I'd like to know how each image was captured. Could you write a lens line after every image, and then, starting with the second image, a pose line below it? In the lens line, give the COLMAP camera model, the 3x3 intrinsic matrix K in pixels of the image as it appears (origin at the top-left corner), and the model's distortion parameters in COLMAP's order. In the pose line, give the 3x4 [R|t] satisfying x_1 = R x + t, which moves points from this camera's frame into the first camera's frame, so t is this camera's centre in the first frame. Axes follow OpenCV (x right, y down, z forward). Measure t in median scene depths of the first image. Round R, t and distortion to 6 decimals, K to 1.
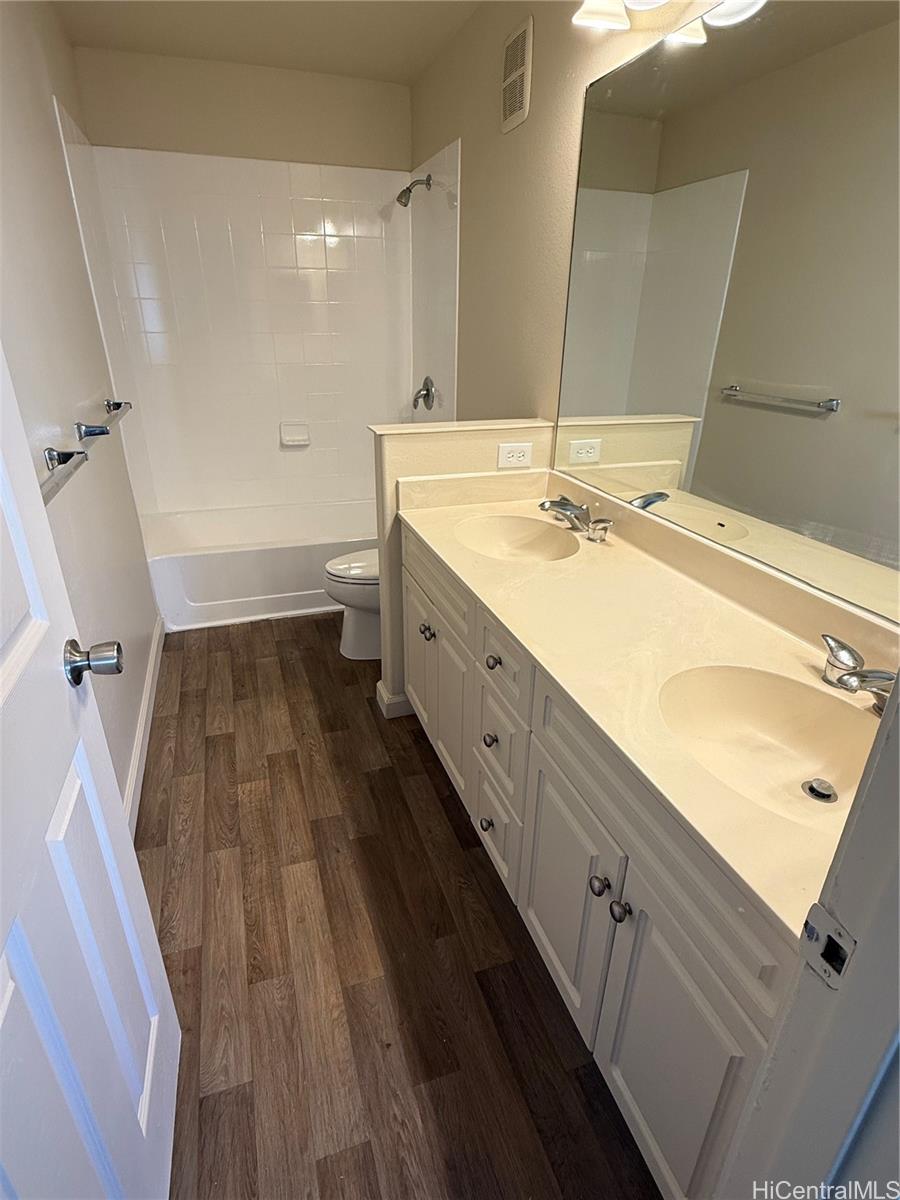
lens RADIAL K [[628.8, 0, 448.6], [0, 628.8, 601.6], [0, 0, 1]] dist [-0.005018, 0.001239]
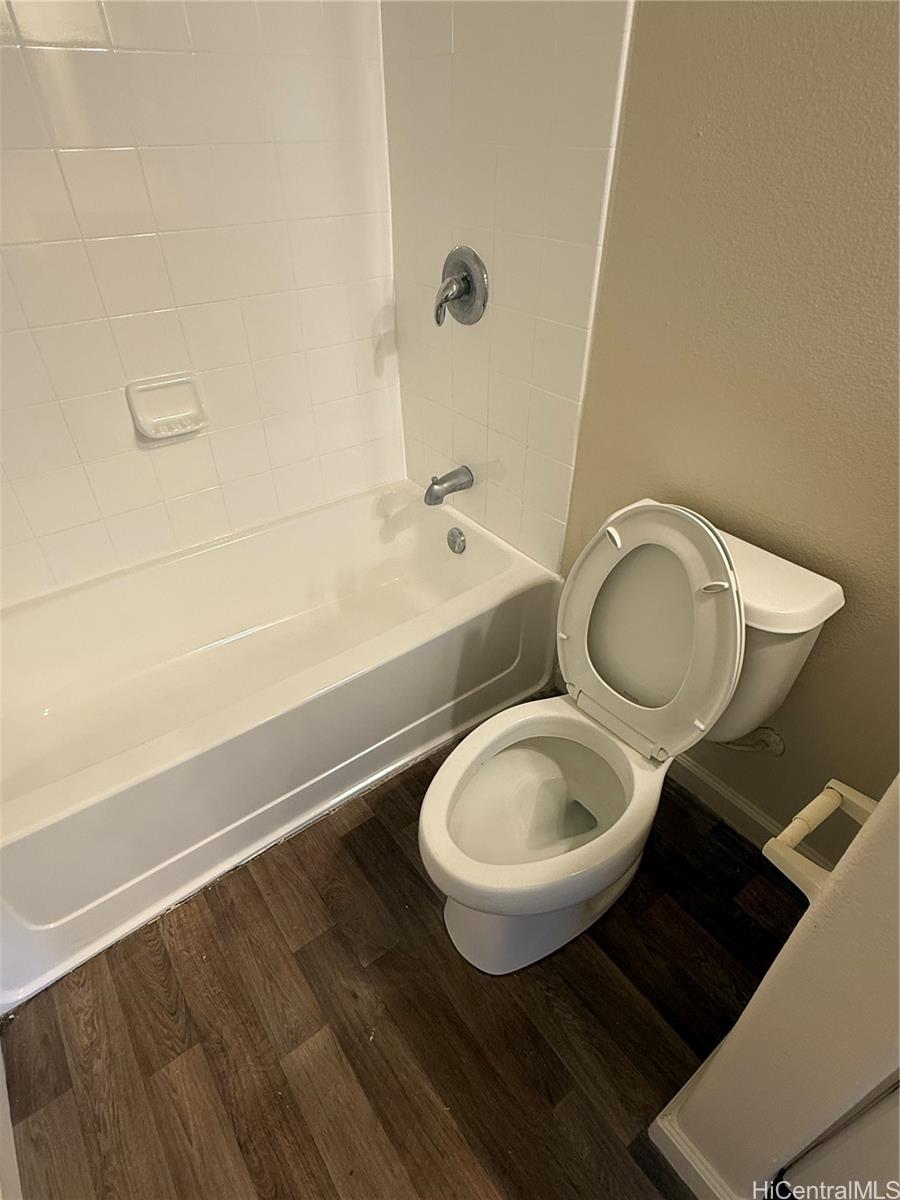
lens RADIAL K [[628.8, 0, 458.9], [0, 628.8, 565.2], [0, 0, 1]] dist [-0.005018, 0.001239]
pose [[0.944103, -0.202857, 0.259845, -0.164838], [0.147587, 0.964933, 0.217075, -0.199490], [-0.294768, -0.166591, 0.940935, 0.441292]]
